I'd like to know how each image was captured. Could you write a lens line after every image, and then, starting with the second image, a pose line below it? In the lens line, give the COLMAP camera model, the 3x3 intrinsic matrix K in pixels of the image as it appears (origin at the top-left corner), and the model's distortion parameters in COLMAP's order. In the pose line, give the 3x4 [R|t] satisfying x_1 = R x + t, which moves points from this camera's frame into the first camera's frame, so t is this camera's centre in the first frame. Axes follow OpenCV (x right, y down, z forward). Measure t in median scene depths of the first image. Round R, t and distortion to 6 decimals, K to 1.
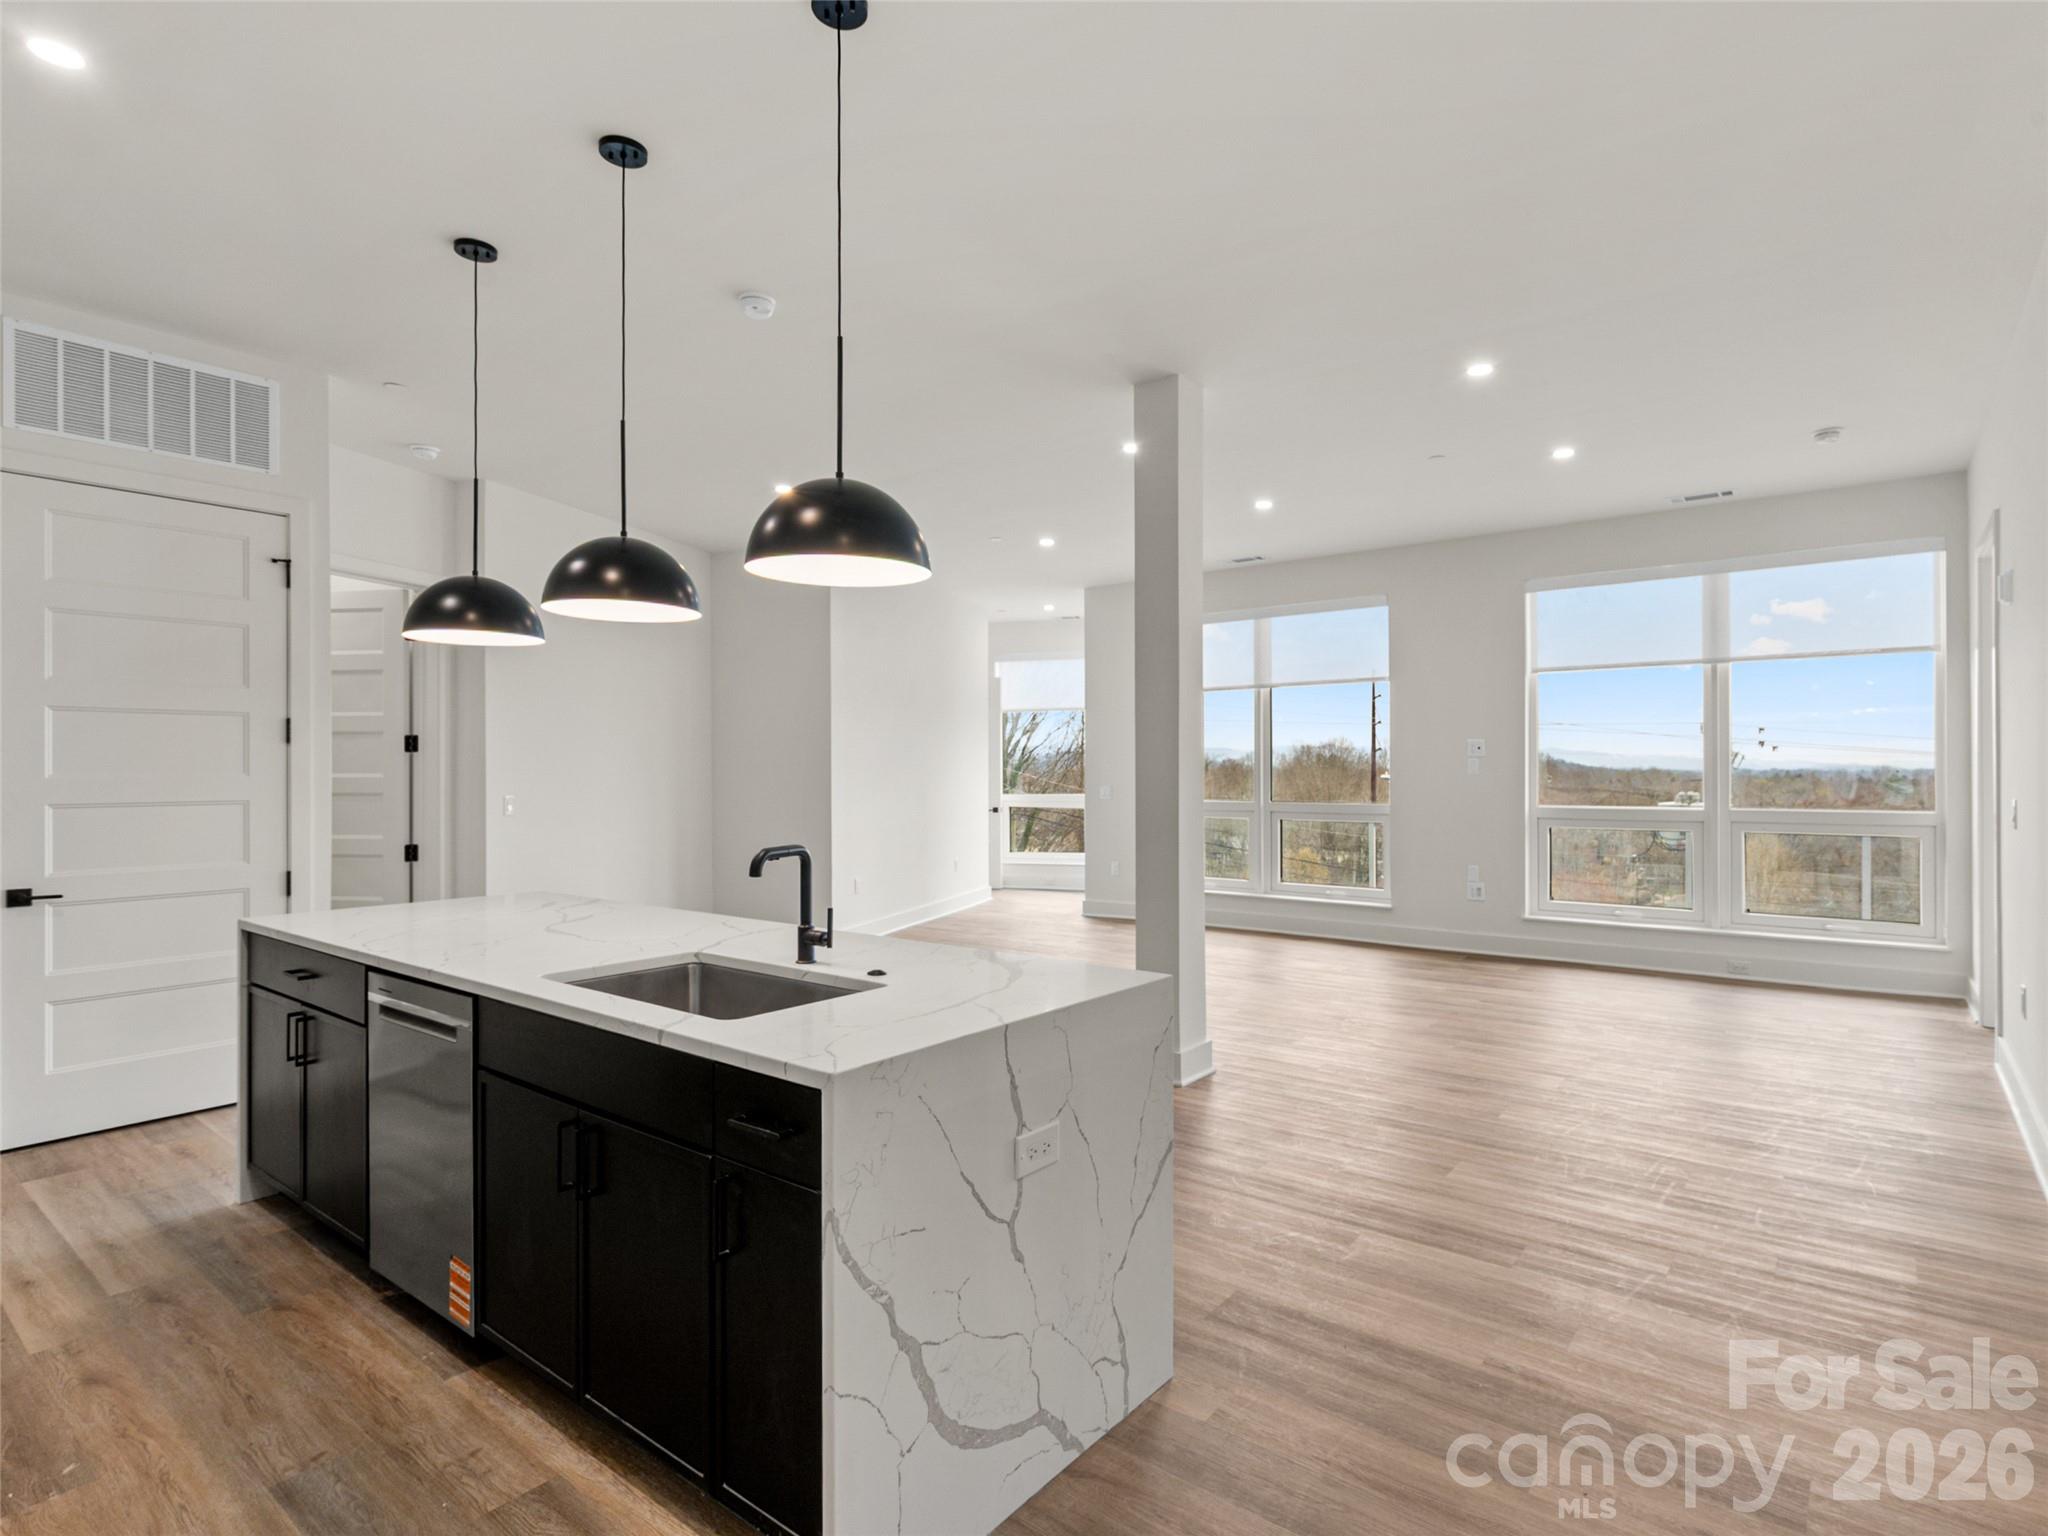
lens RADIAL K [[1048.1, 0, 1005.6], [0, 1048.1, 763.5], [0, 0, 1]] dist [-0.007269, 0.004004]
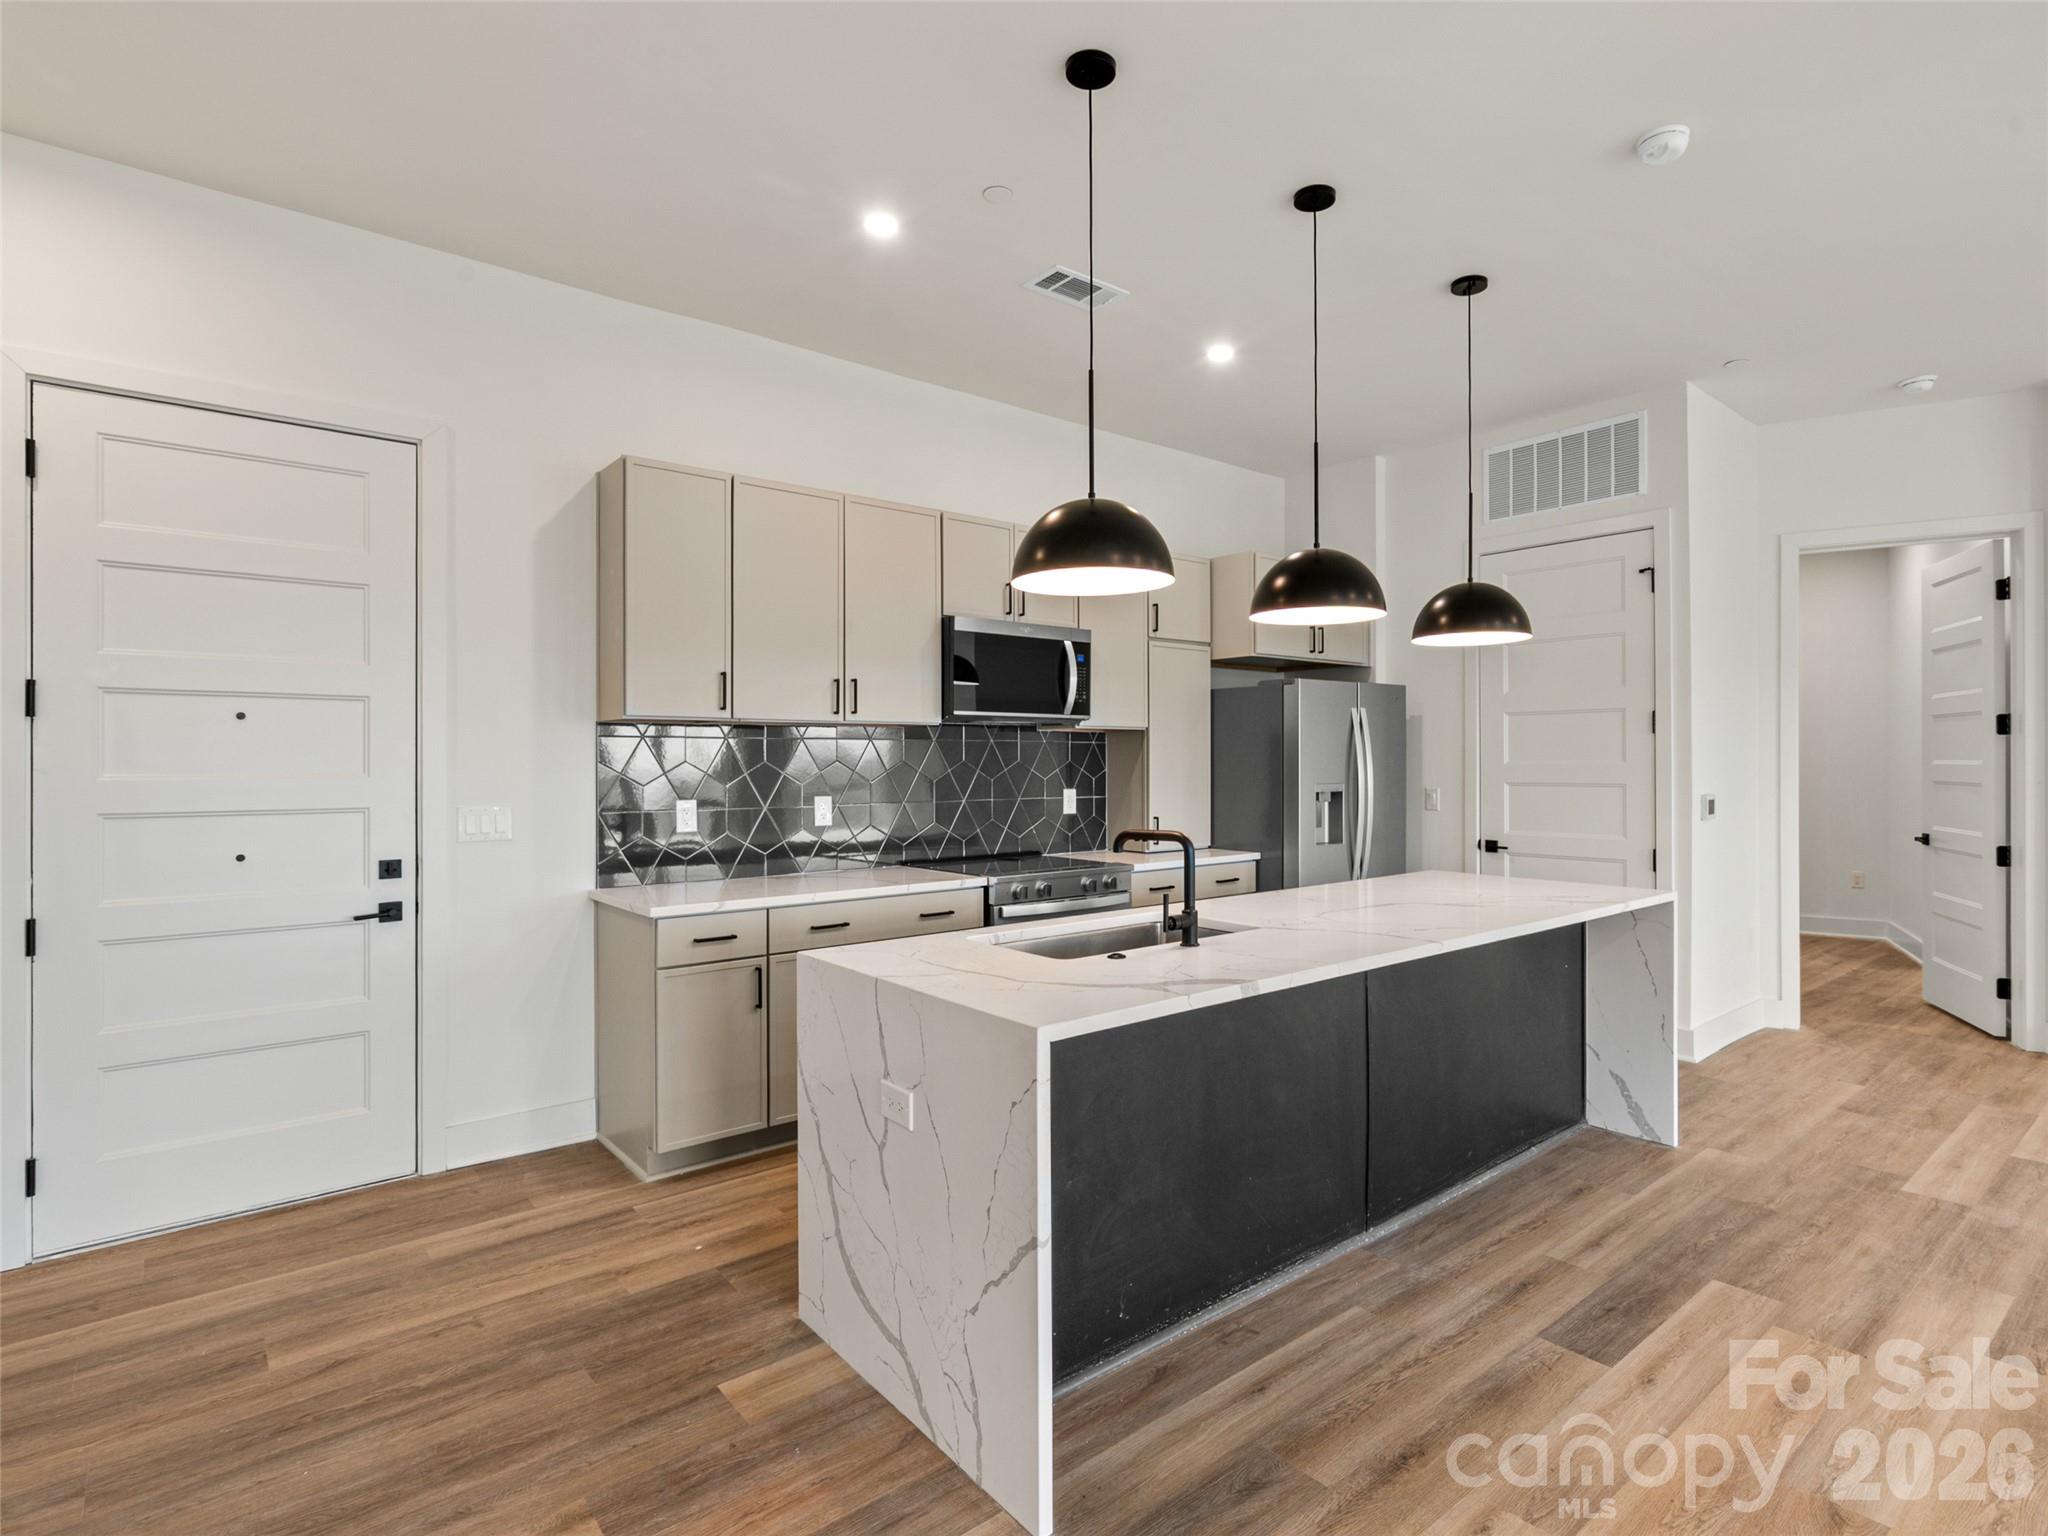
lens RADIAL K [[1048.1, 0, 1147.0], [0, 1048.1, 761.1], [0, 0, 1]] dist [-0.007269, 0.004004]
pose [[-0.136603, 0.004138, -0.990617, 0.585481], [0.009760, 0.999948, 0.002831, 0.001526], [0.990578, -0.009282, -0.136637, 0.758366]]
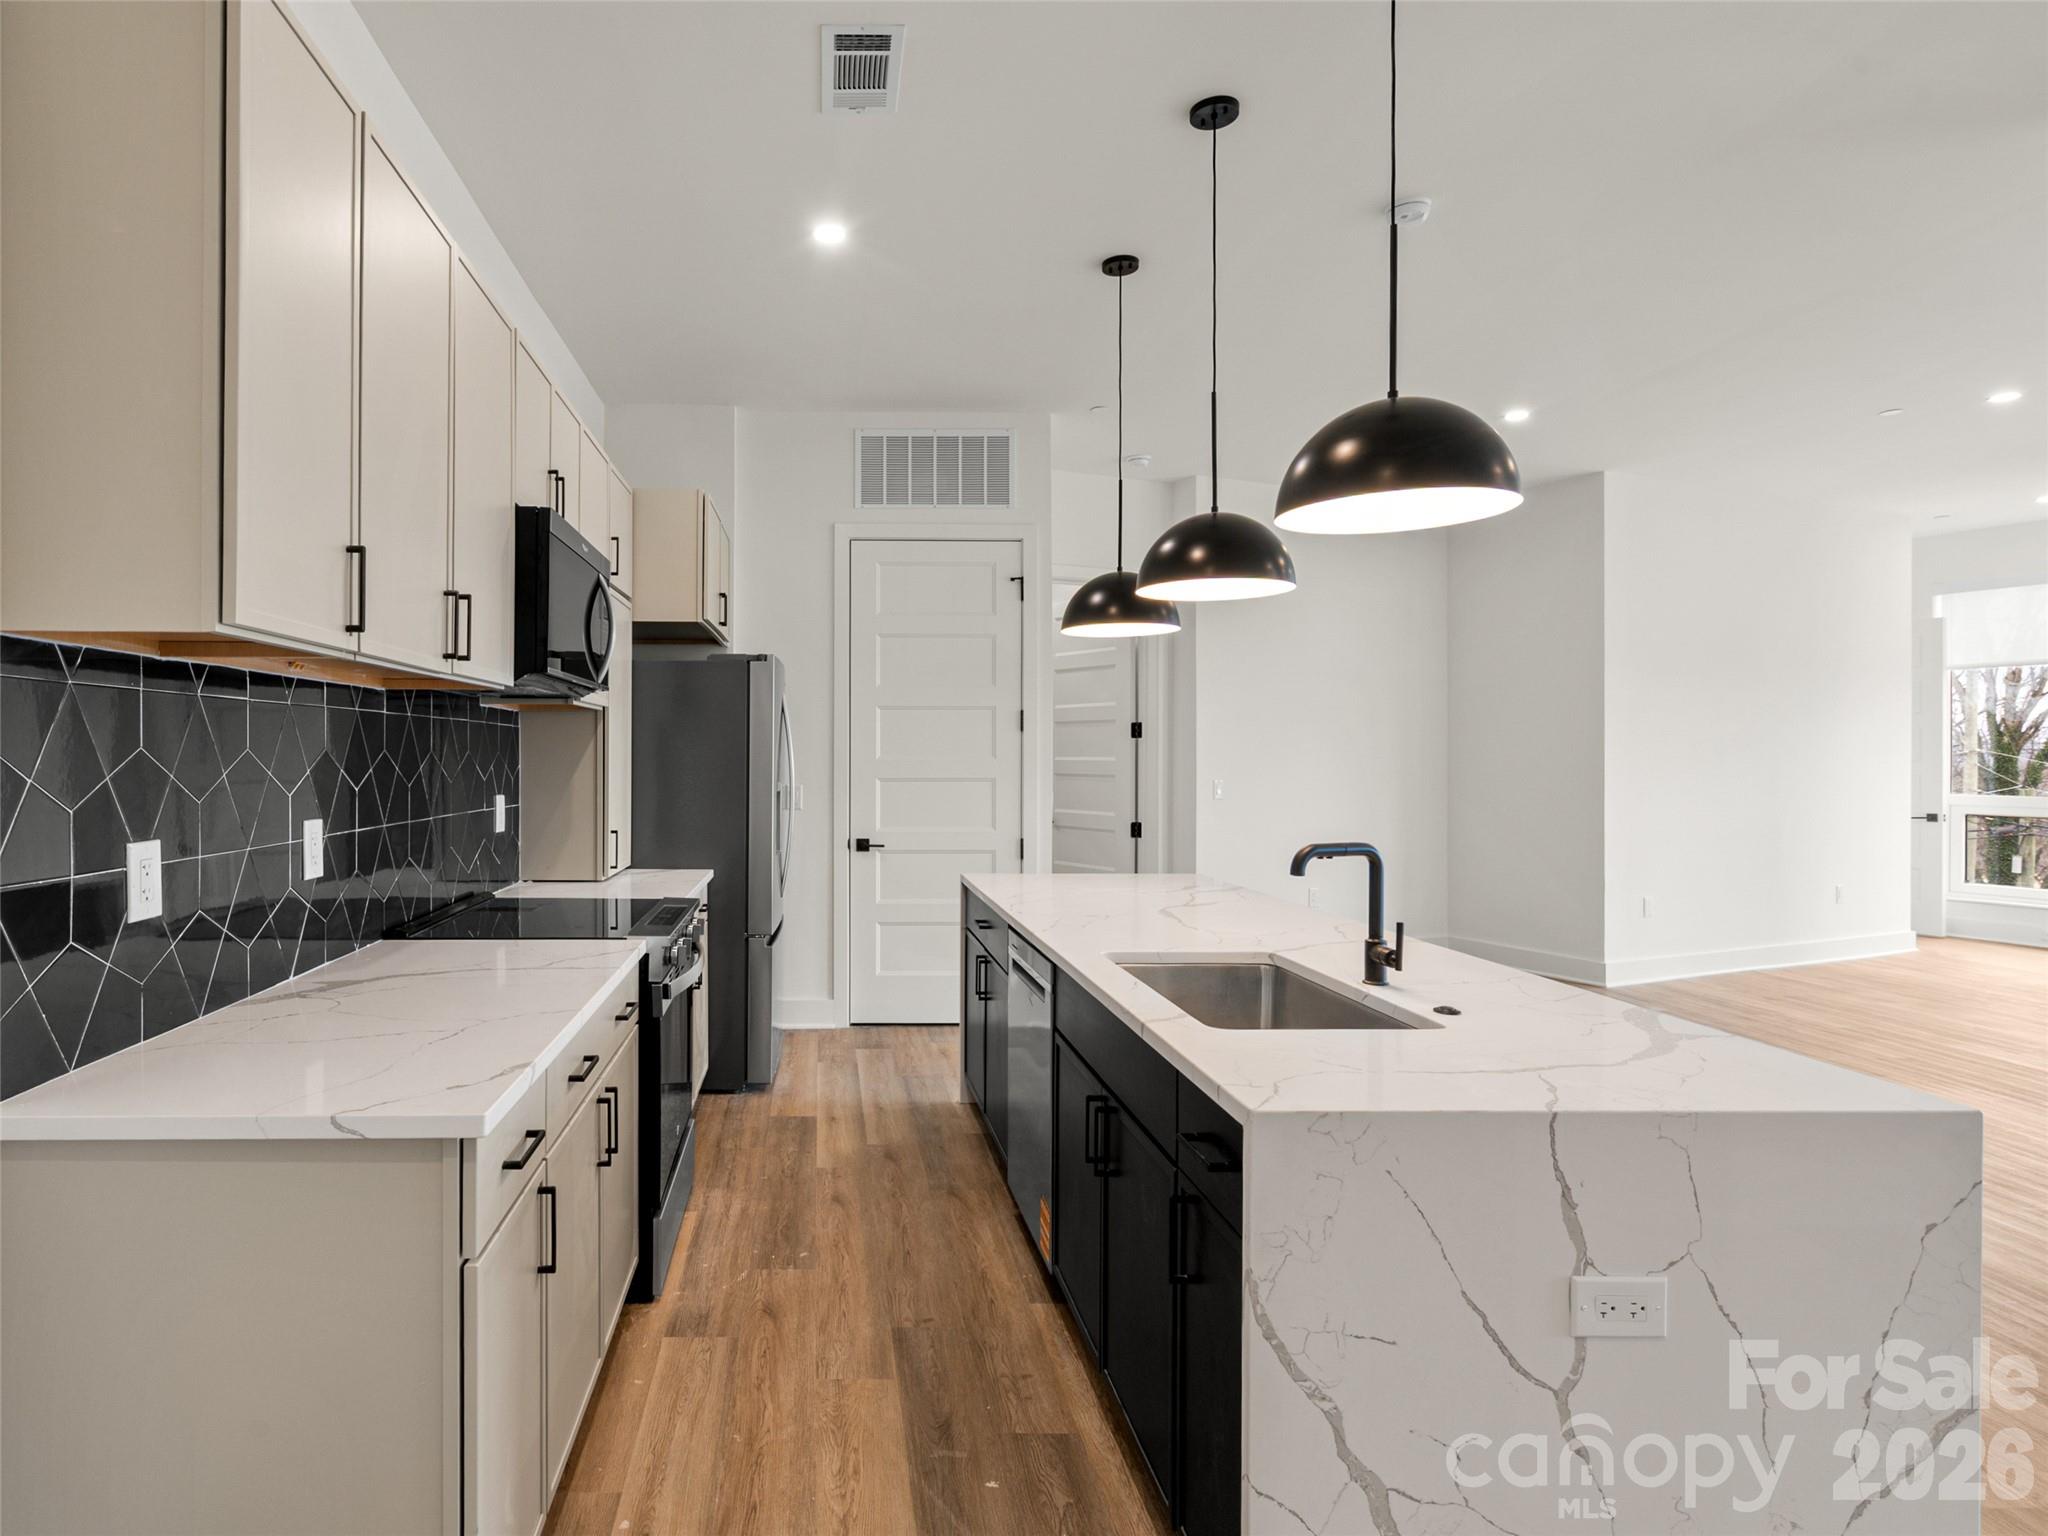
lens RADIAL K [[1048.1, 0, 838.5], [0, 1048.1, 757.0], [0, 0, 1]] dist [-0.007269, 0.004004]
pose [[0.638905, 0.005606, -0.769266, 0.121862], [0.000372, 0.999971, 0.007597, 0.000929], [0.769286, -0.005140, 0.638884, 0.089551]]
